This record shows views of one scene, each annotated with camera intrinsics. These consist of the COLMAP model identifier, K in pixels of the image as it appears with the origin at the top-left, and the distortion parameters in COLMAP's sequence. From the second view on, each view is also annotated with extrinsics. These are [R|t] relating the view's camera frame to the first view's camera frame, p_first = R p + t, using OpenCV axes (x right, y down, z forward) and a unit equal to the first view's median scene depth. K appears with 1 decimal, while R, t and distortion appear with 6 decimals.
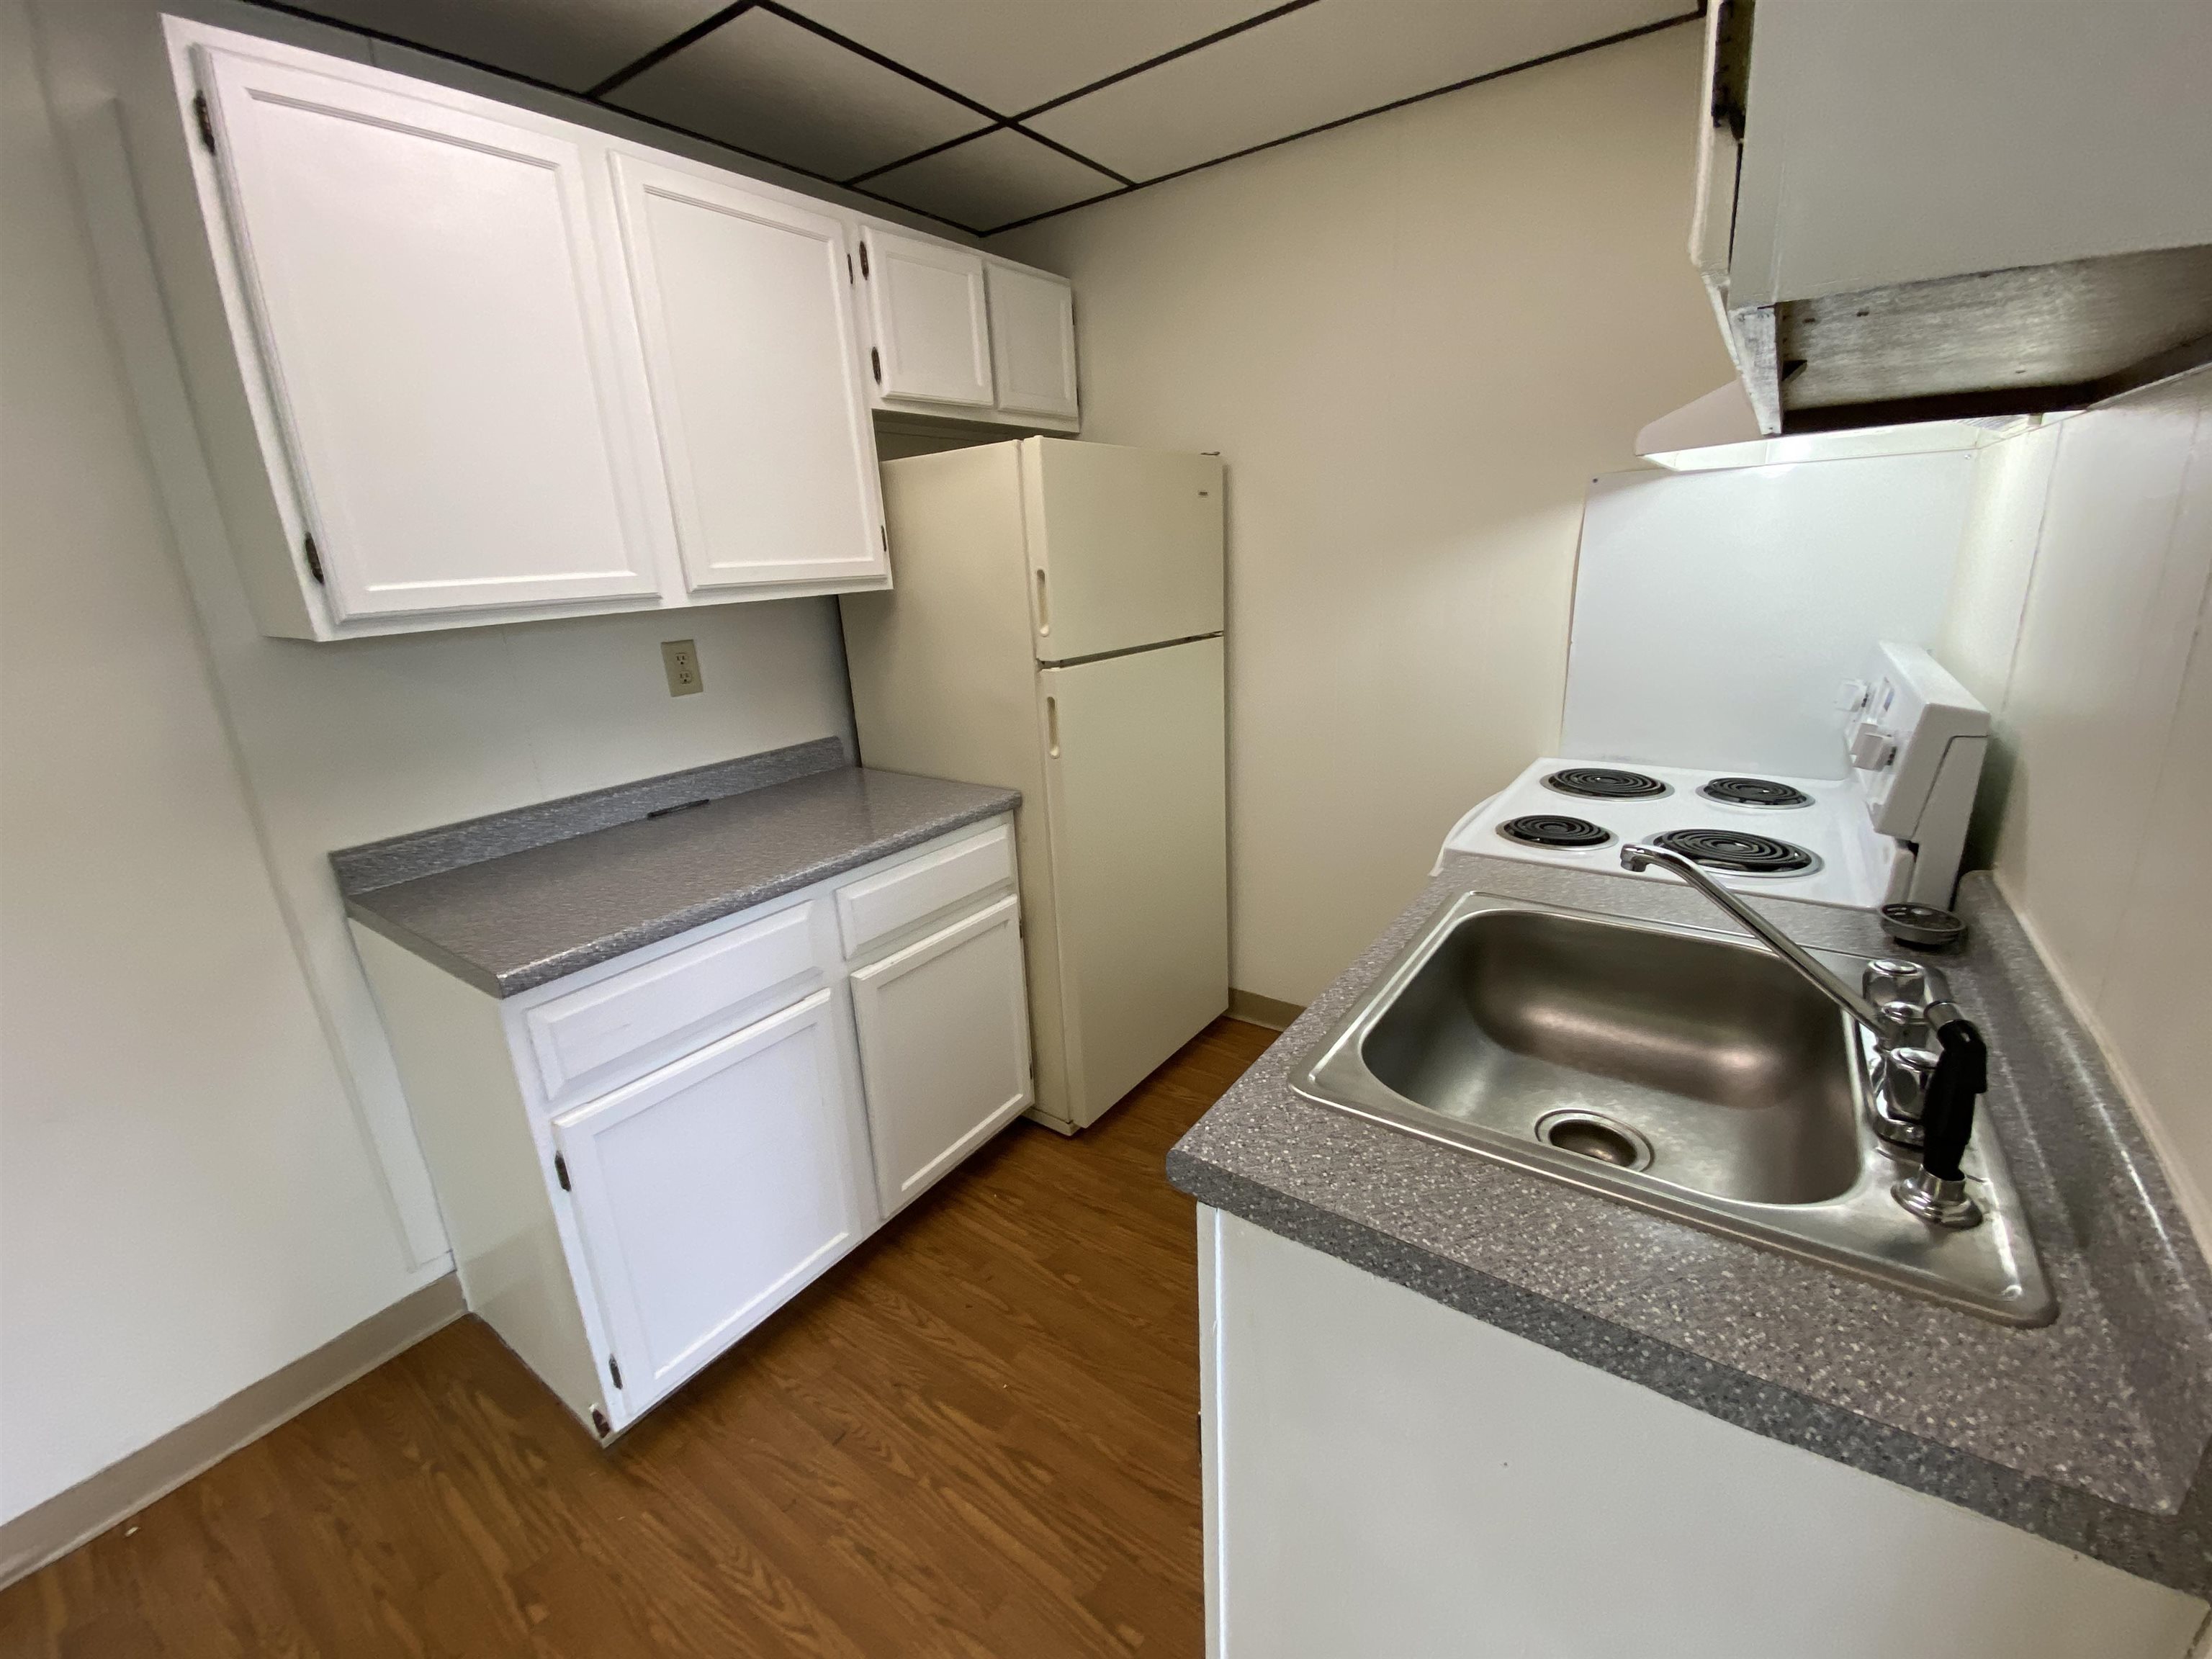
lens RADIAL K [[893.9, 0, 1108.3], [0, 893.9, 824.4], [0, 0, 1]] dist [0.021512, -0.021167]
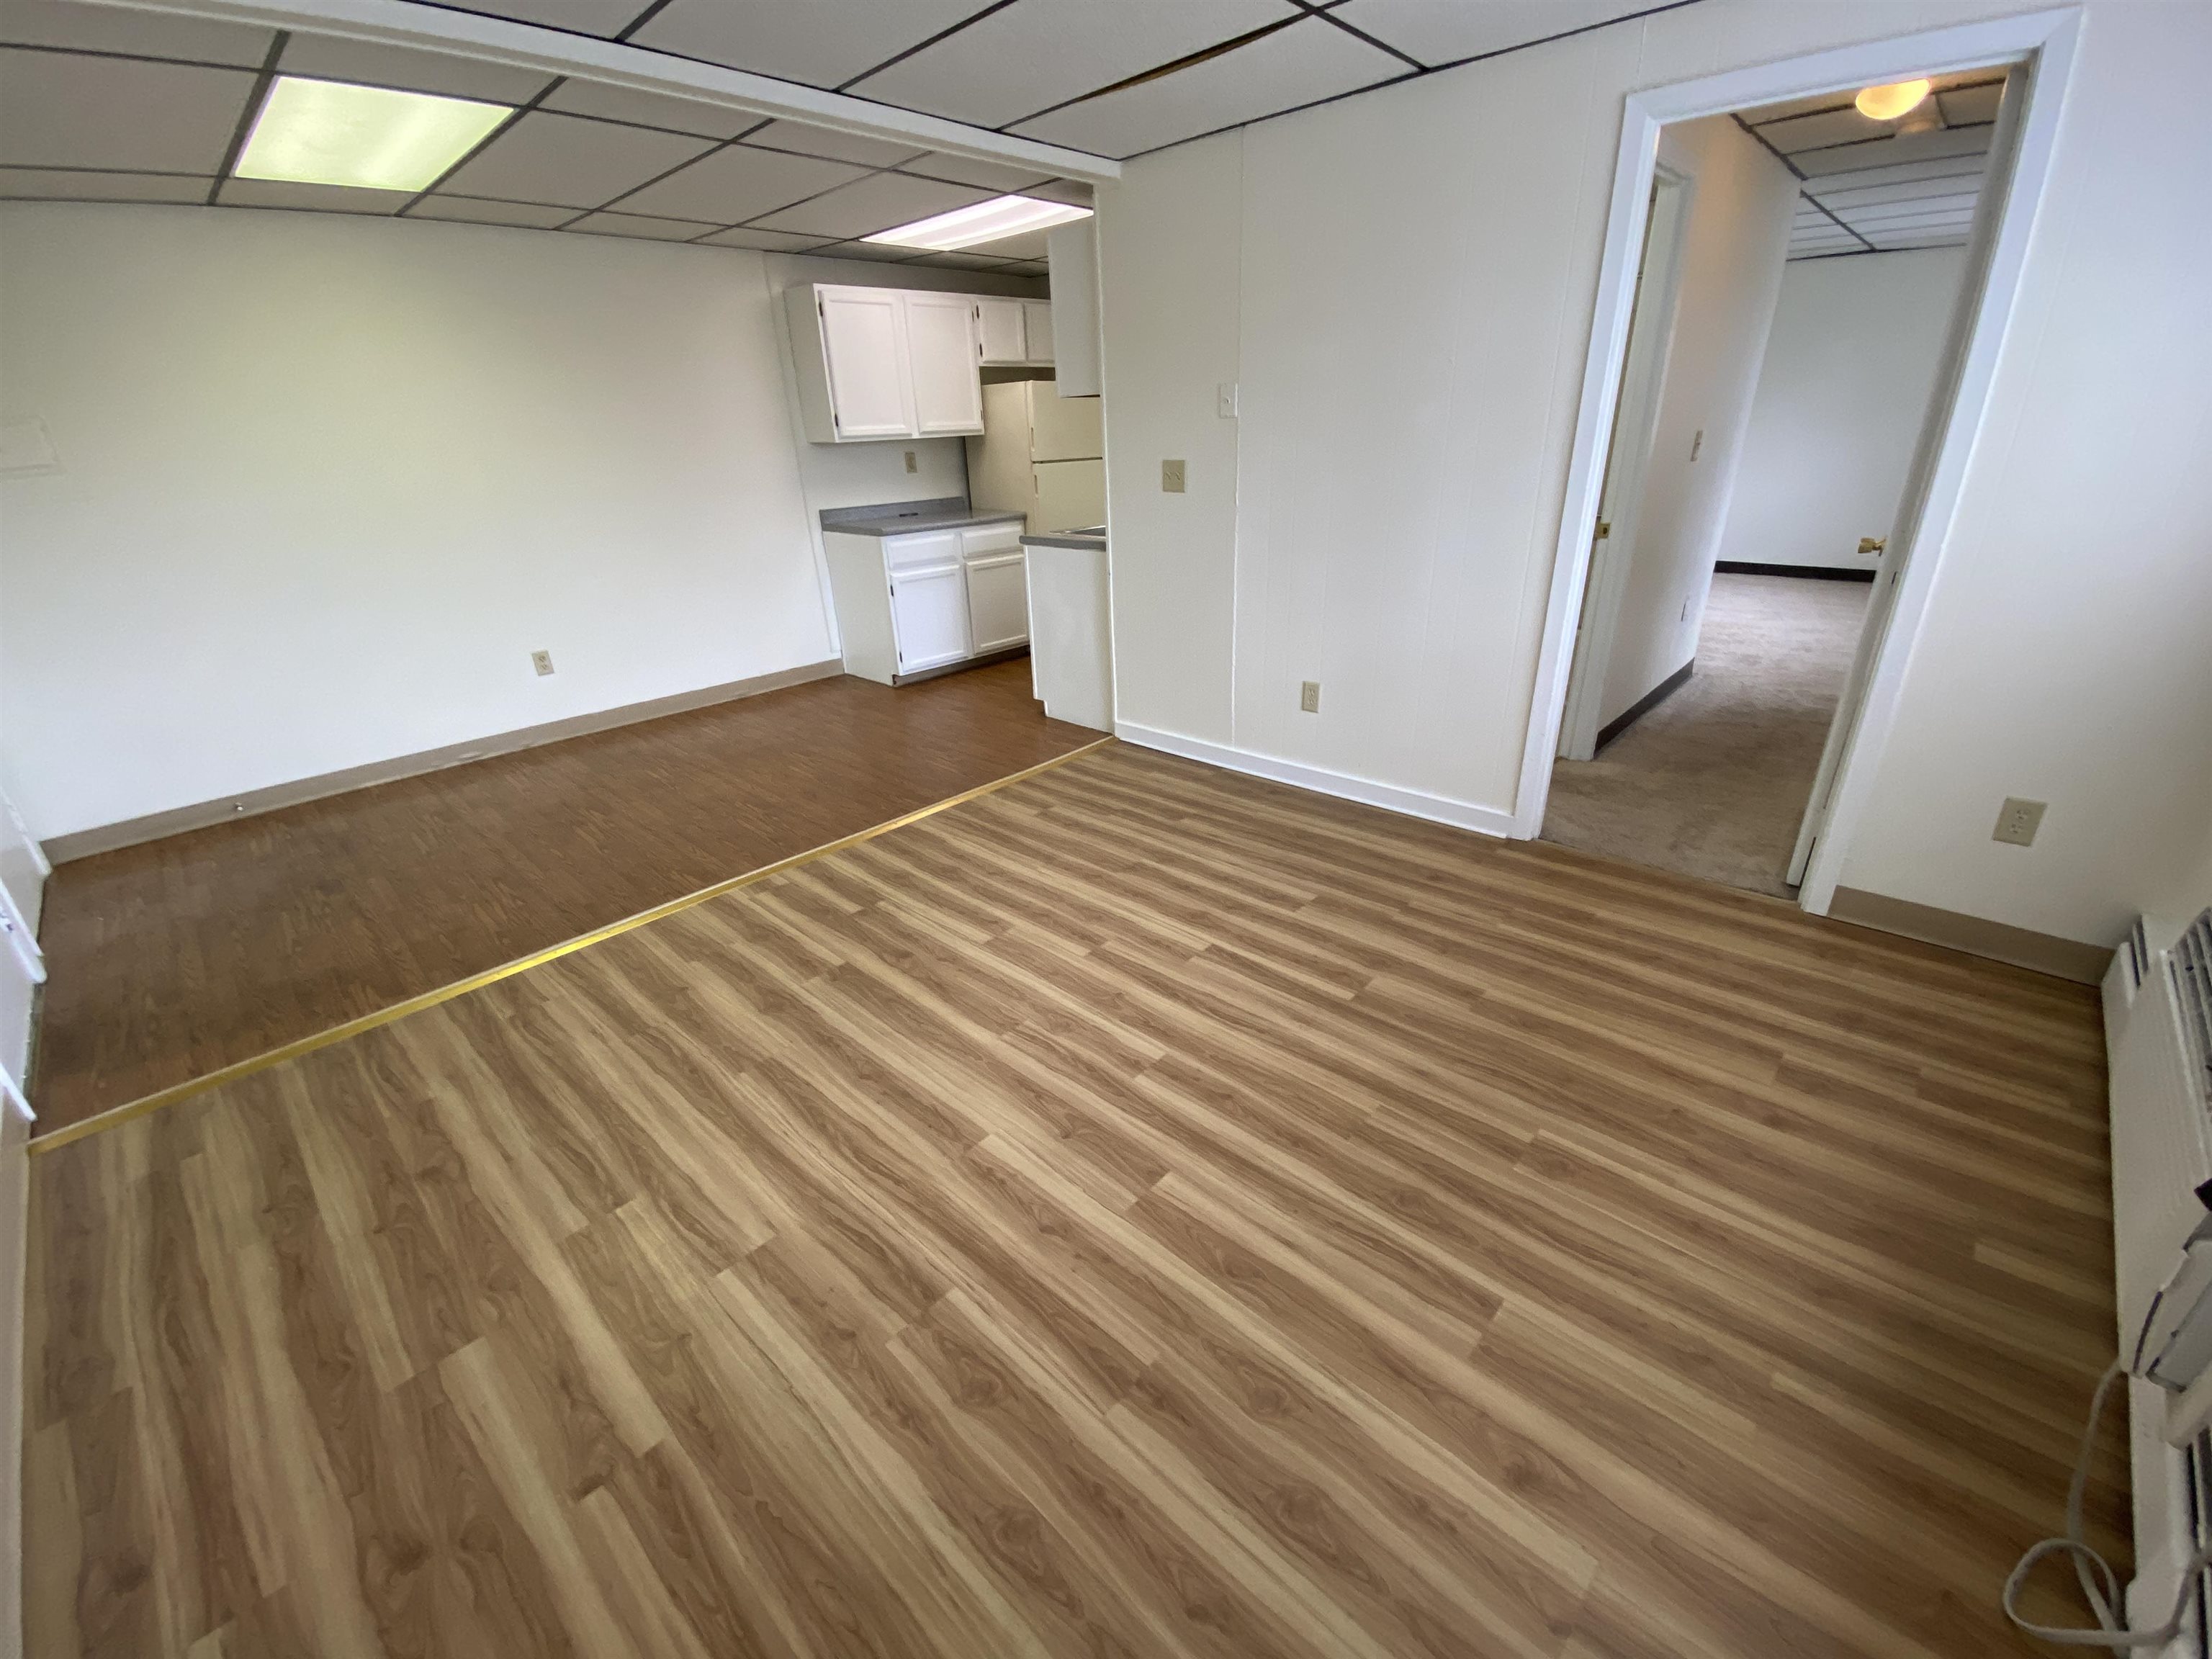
lens RADIAL K [[890.8, 0, 1103.4], [0, 890.8, 826.3], [0, 0, 1]] dist [0.041355, -0.032952]
pose [[0.989970, 0.071666, -0.121753, 0.589664], [-0.054542, 0.988849, 0.138577, 0.570052], [0.130326, -0.130547, 0.982839, -1.974418]]
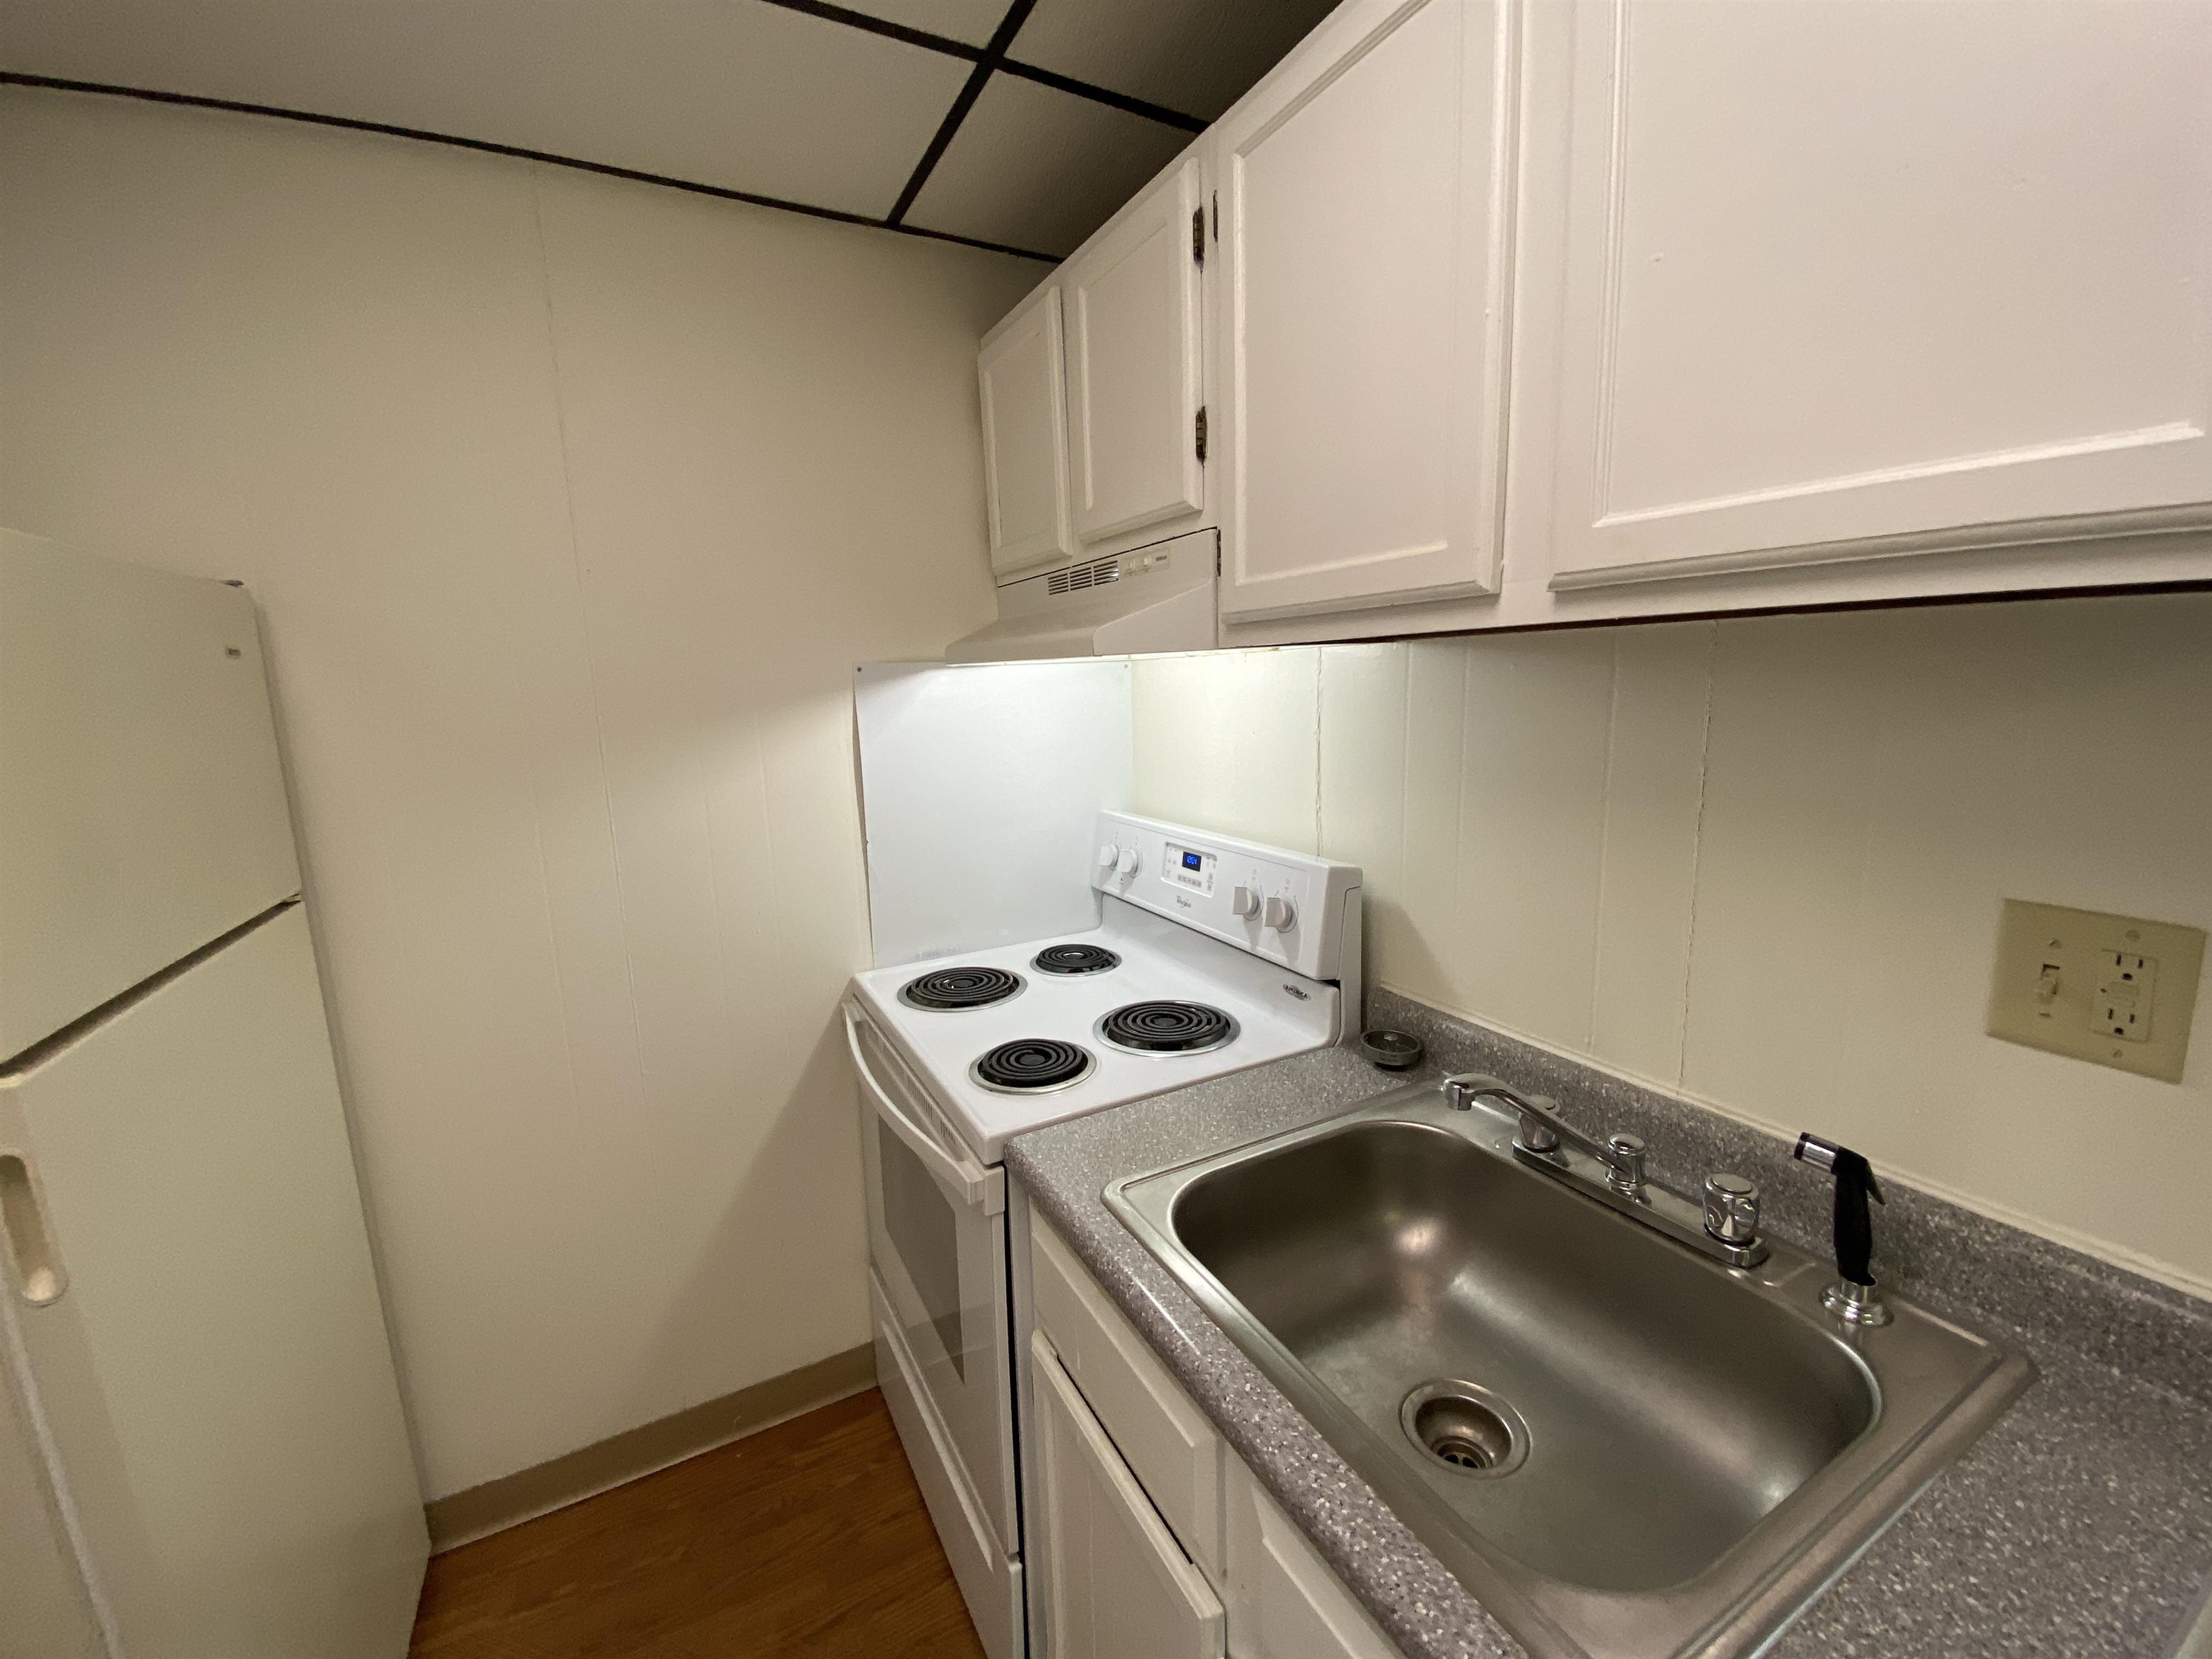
lens RADIAL K [[890.8, 0, 1103.4], [0, 890.8, 826.3], [0, 0, 1]] dist [0.041355, -0.032952]
pose [[0.448814, -0.113197, 0.886426, -0.171534], [0.266837, 0.963666, -0.012044, -0.152703], [-0.852856, 0.241936, 0.462713, 0.410006]]
